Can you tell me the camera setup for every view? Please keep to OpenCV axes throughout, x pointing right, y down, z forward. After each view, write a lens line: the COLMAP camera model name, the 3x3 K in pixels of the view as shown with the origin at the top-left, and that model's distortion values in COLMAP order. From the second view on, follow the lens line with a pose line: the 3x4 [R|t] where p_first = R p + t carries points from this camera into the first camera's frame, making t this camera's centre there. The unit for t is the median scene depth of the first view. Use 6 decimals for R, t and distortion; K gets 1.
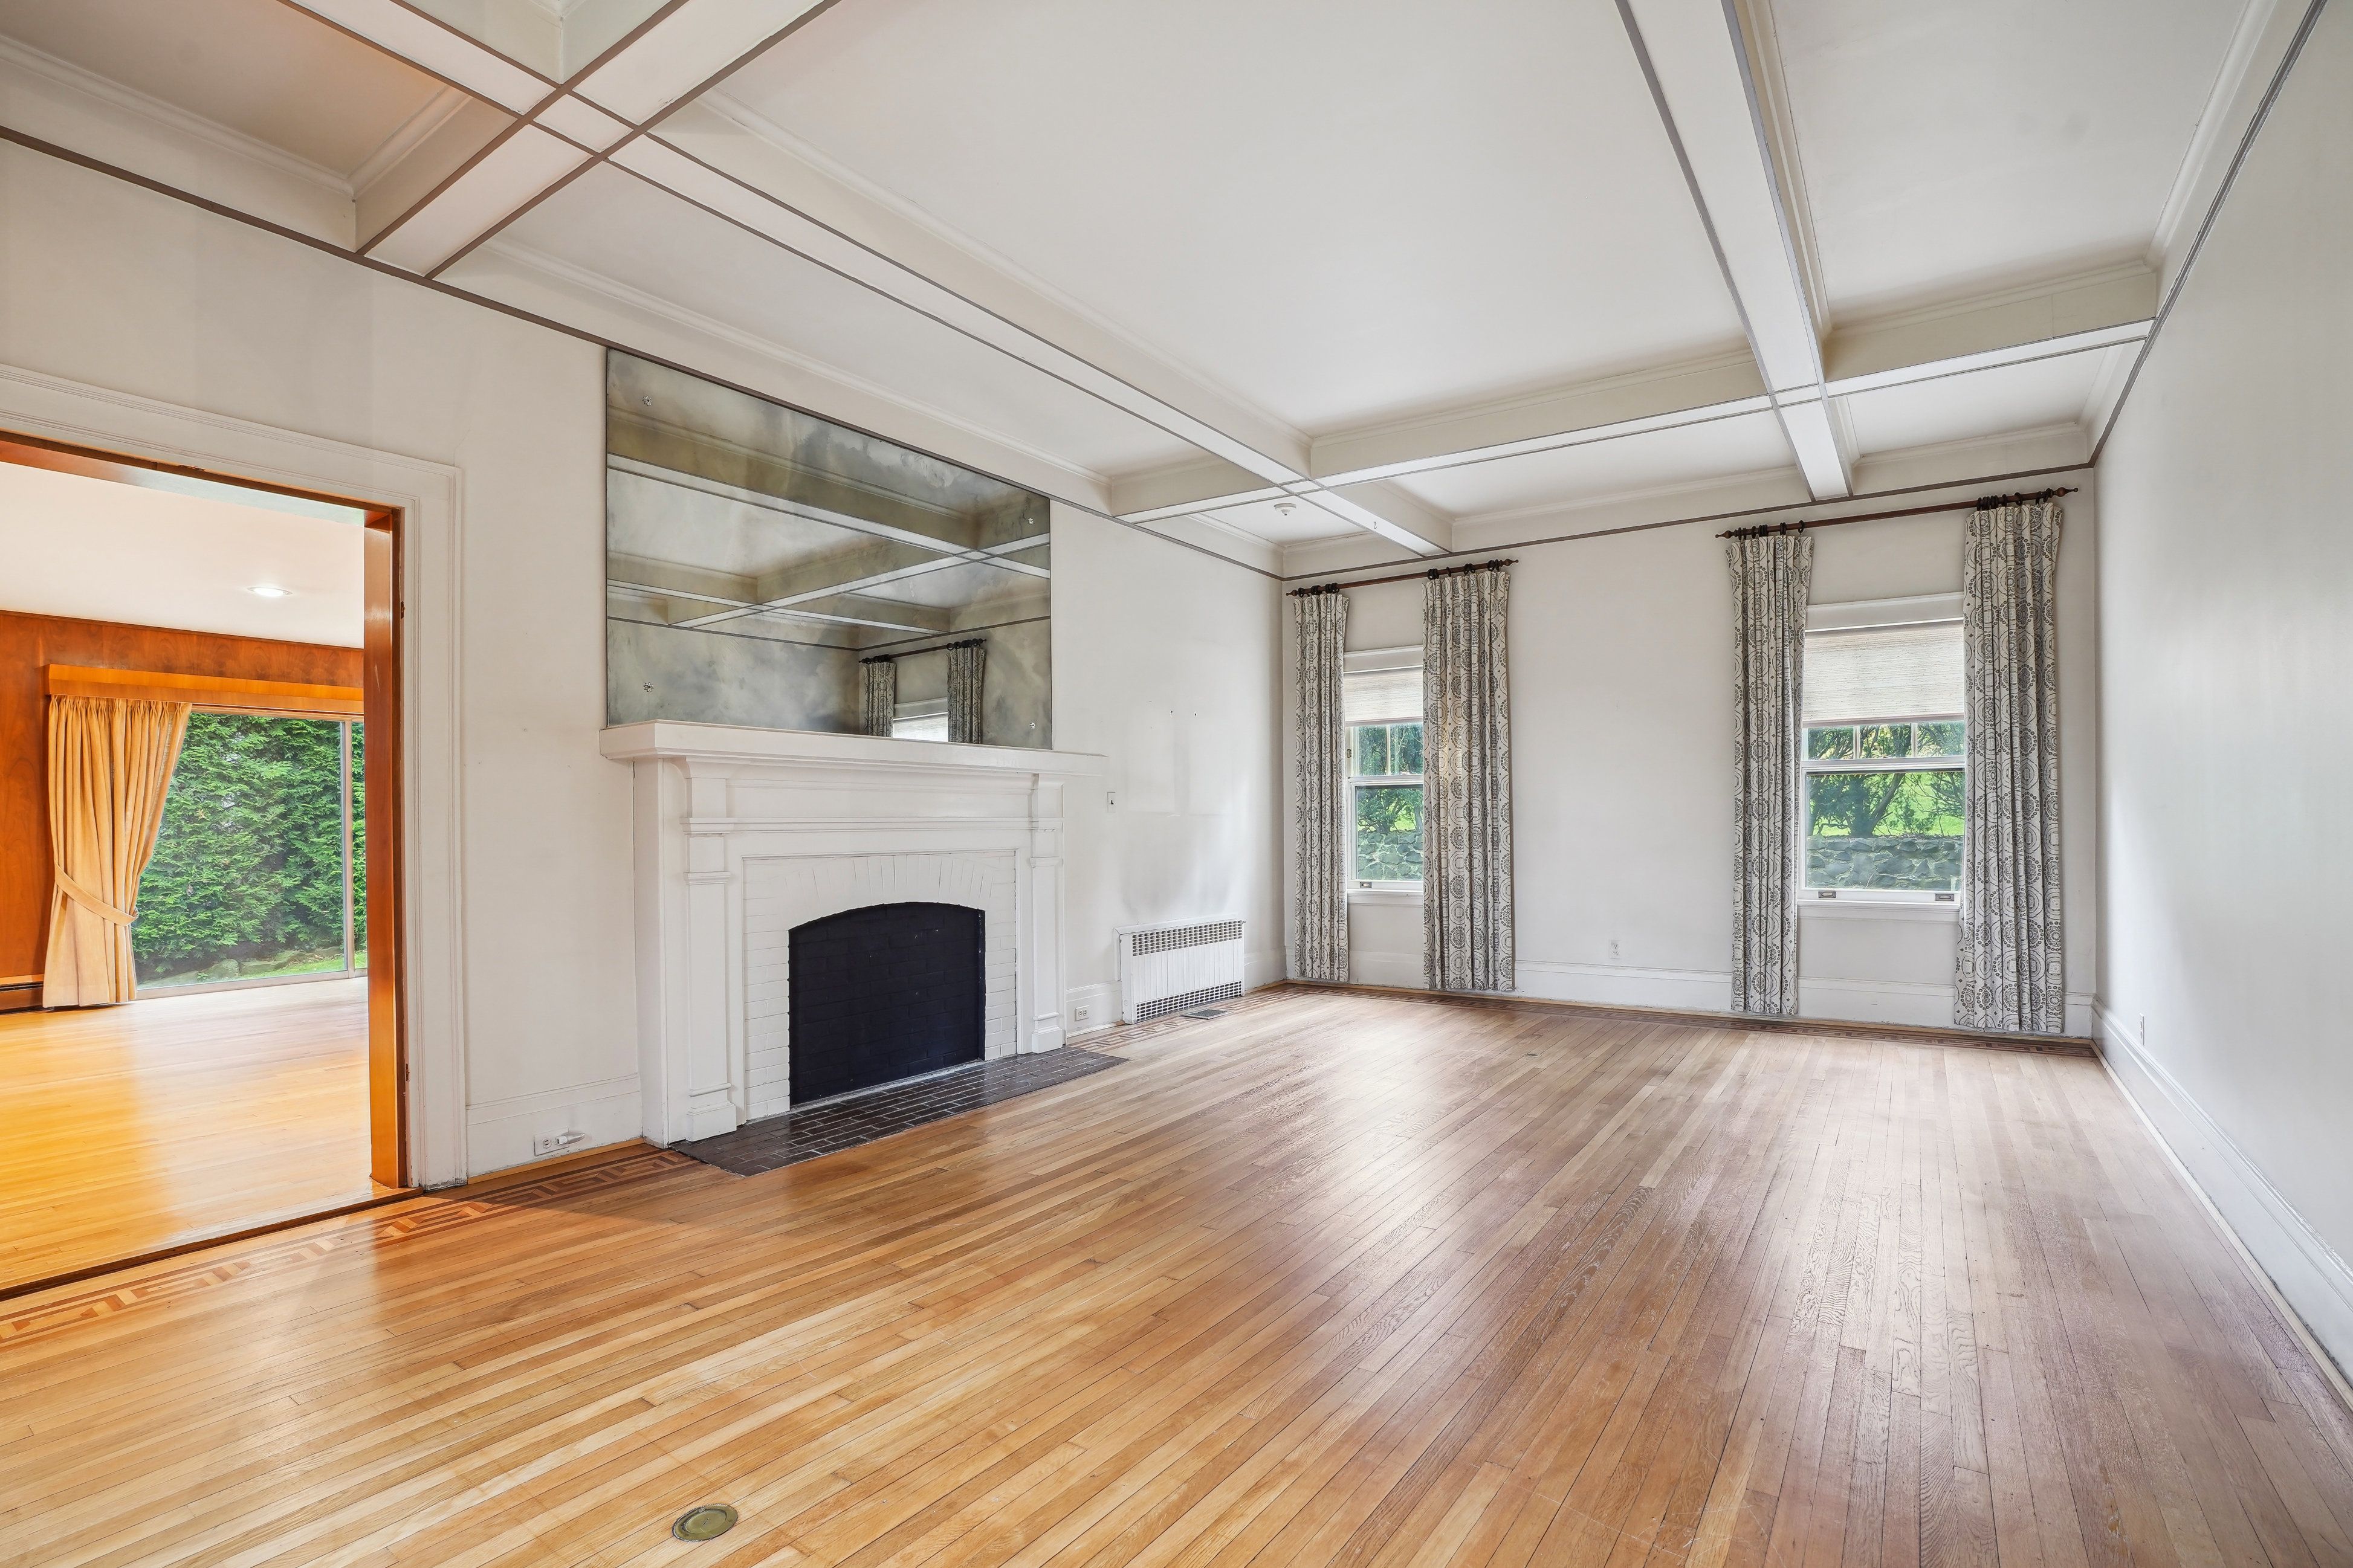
lens RADIAL K [[1101.3, 0, 1161.2], [0, 1101.3, 824.7], [0, 0, 1]] dist [0.001299, 0.000159]
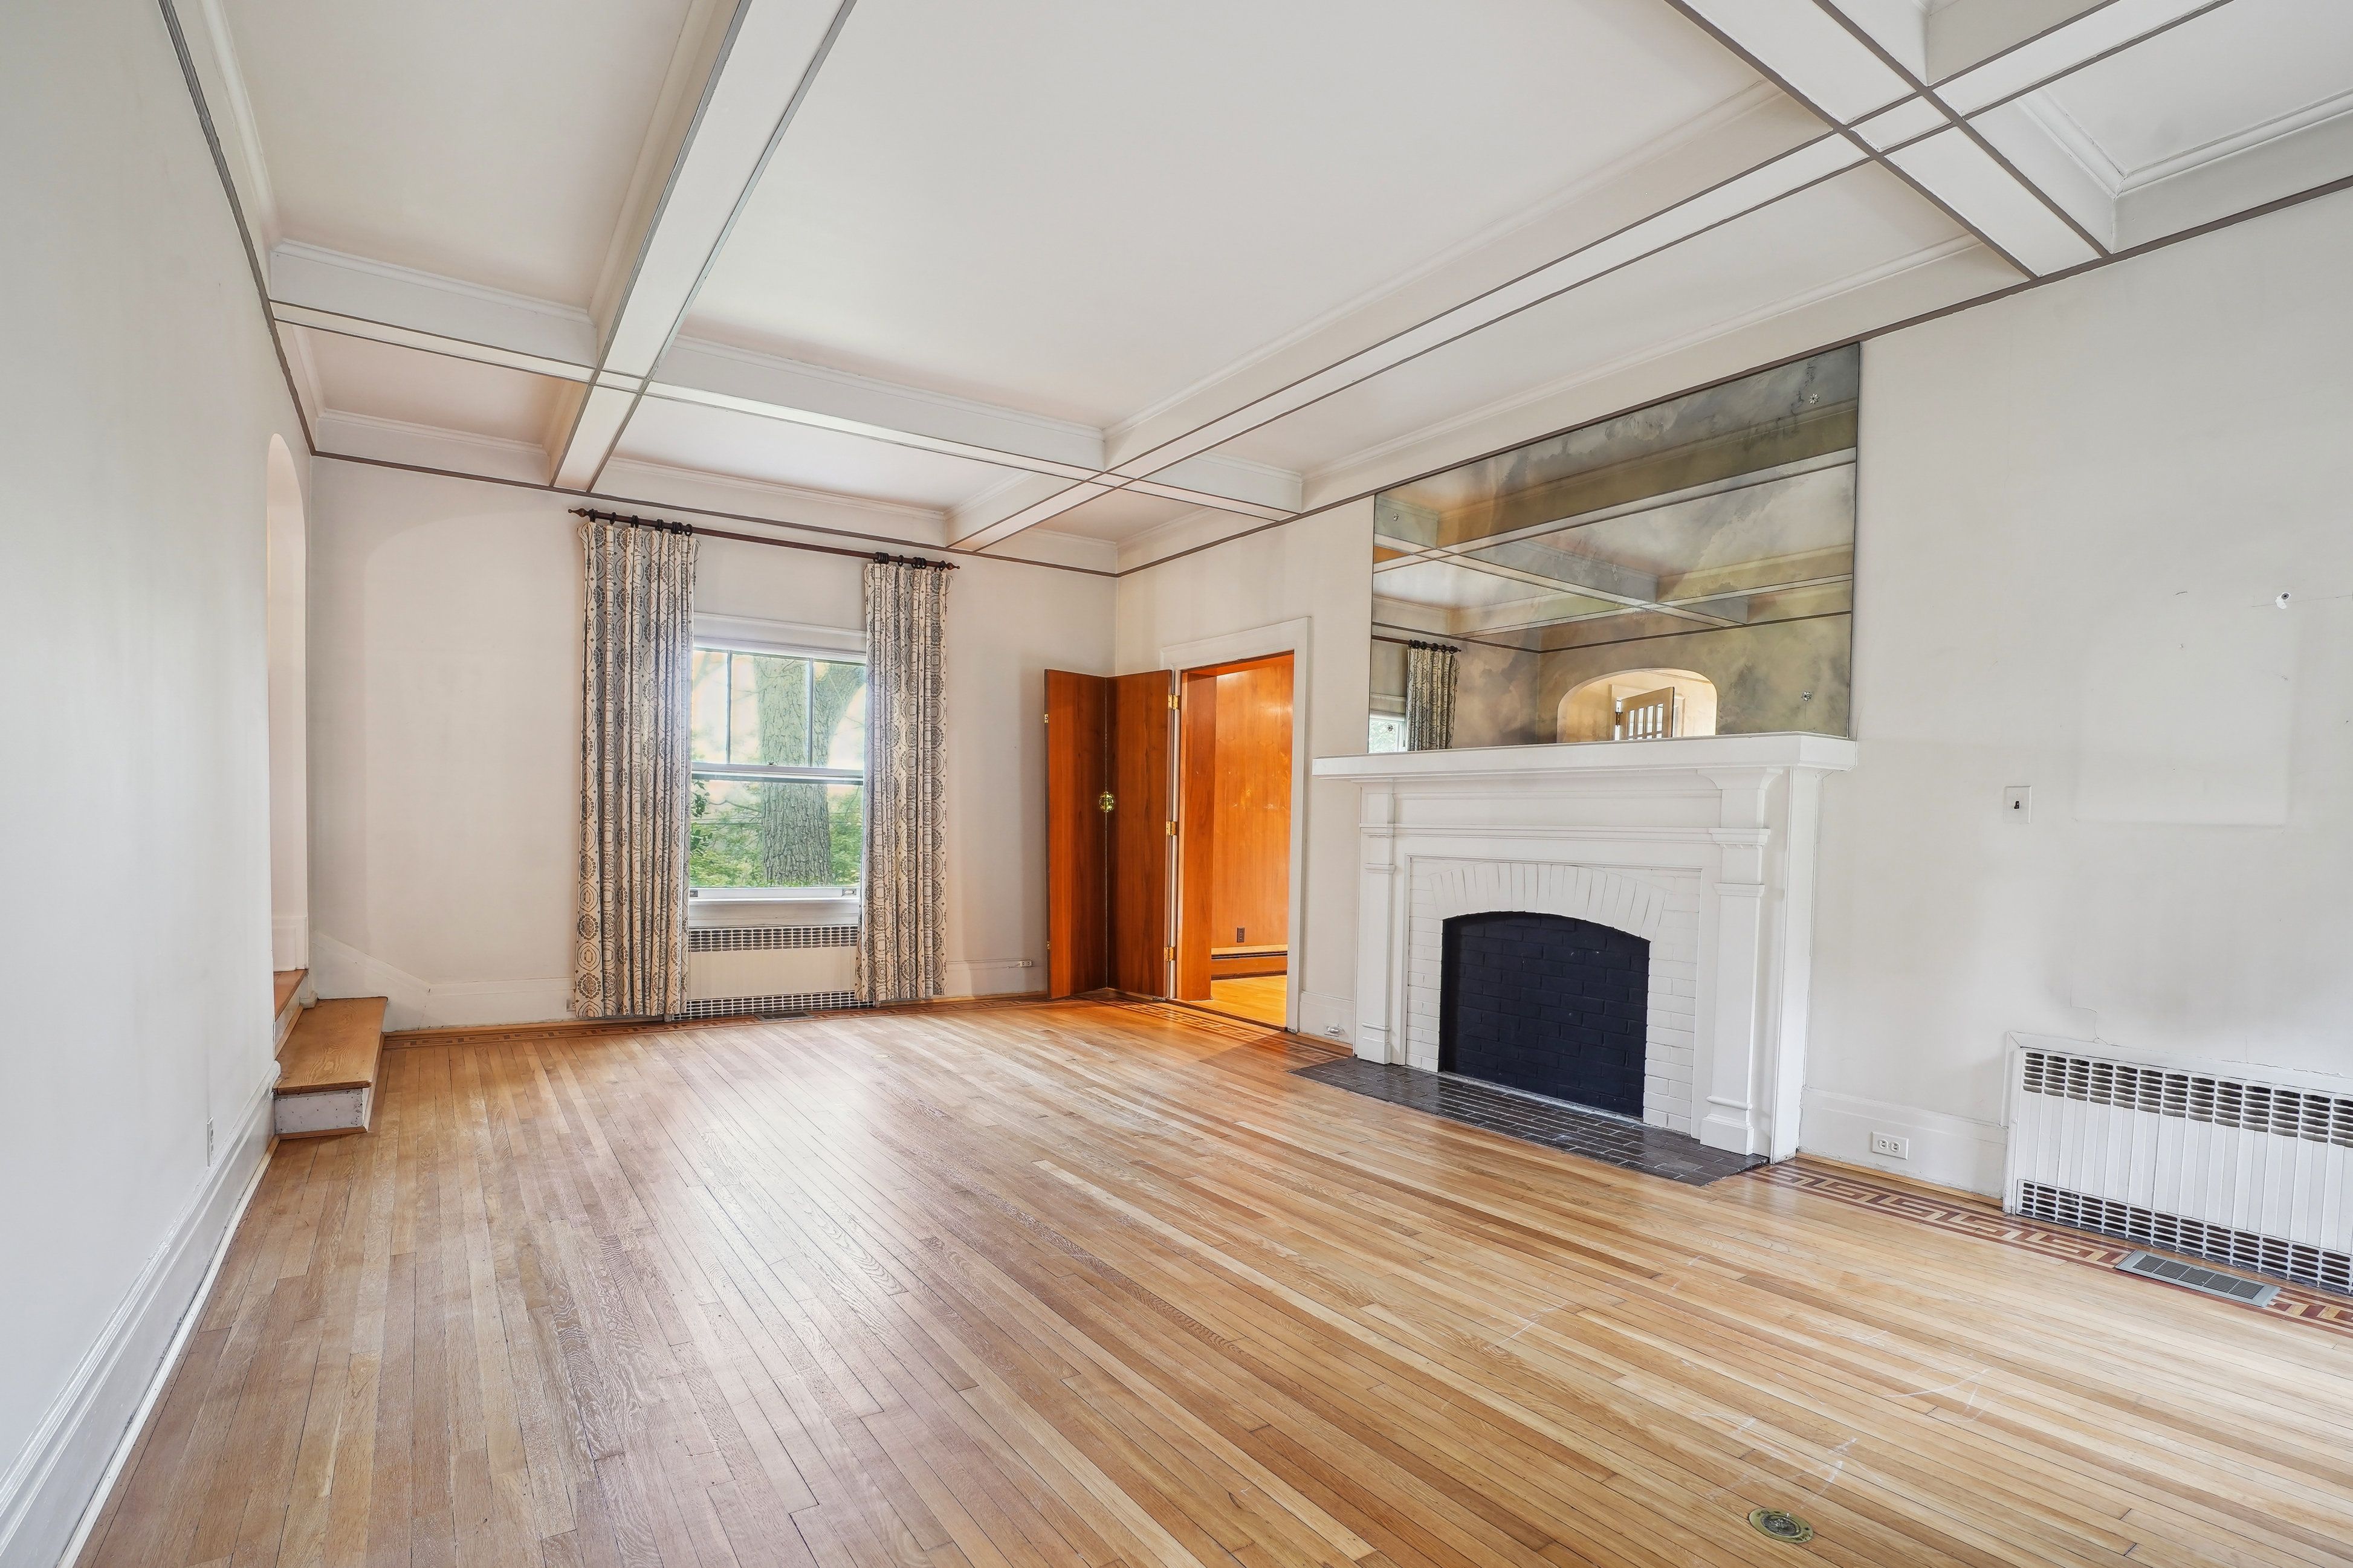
lens RADIAL K [[1160.4, 0, 1168.0], [0, 1160.4, 873.3], [0, 0, 1]] dist [-0.056002, 0.000139]
pose [[-0.346274, 0.040001, -0.937280, 0.960707], [-0.018038, 0.998622, 0.049283, -0.009923], [0.937960, 0.033972, -0.345075, 1.211720]]
